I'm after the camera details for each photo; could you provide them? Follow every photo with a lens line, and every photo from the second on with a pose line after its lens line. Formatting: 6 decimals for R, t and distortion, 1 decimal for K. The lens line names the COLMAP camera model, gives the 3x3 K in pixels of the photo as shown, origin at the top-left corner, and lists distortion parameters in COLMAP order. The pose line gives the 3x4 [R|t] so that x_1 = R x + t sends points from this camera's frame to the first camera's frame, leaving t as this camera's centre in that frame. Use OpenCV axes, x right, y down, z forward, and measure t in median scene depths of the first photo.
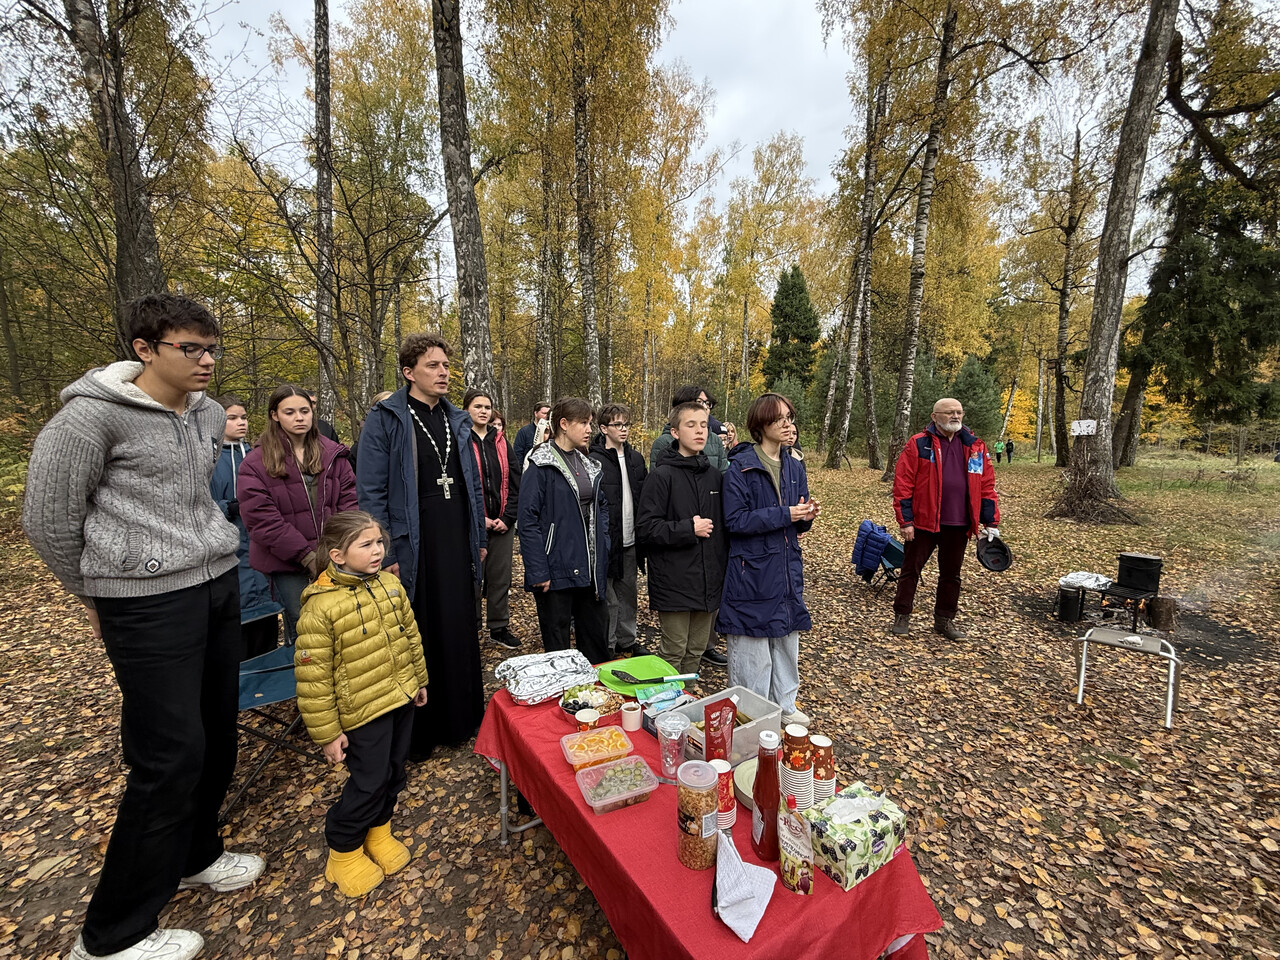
lens RADIAL K [[509.9, 0, 640.0], [0, 509.9, 480.0], [0, 0, 1]] dist [-0.012170, -0.000120]
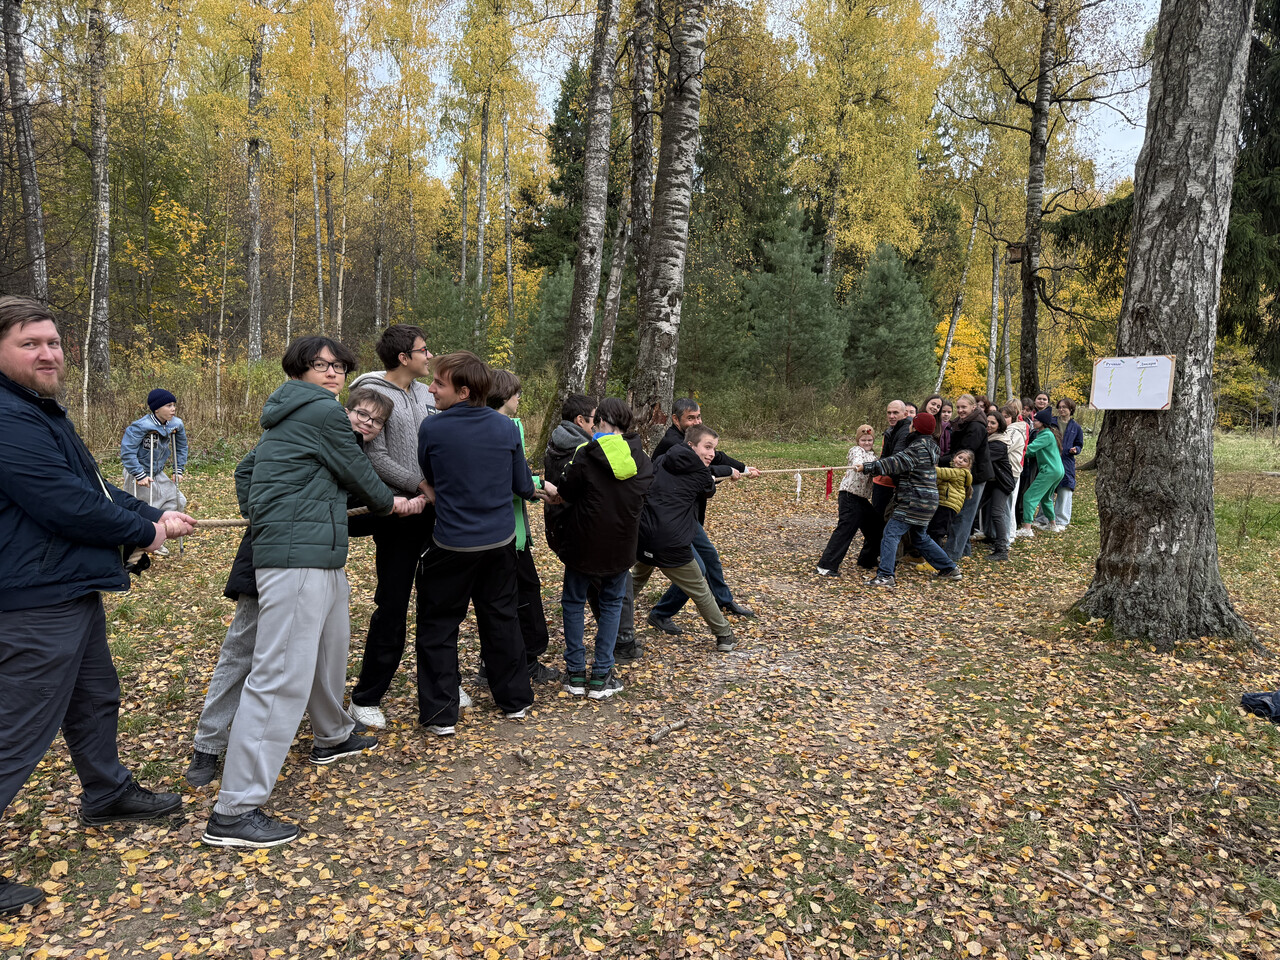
lens RADIAL K [[899.0, 0, 640.0], [0, 899.0, 480.0], [0, 0, 1]] dist [0.004136, -0.001776]
pose [[0.956420, -0.007823, 0.291889, 0.204719], [0.001032, 0.999725, 0.023413, -0.027044], [-0.291992, -0.022091, 0.956165, 0.261298]]
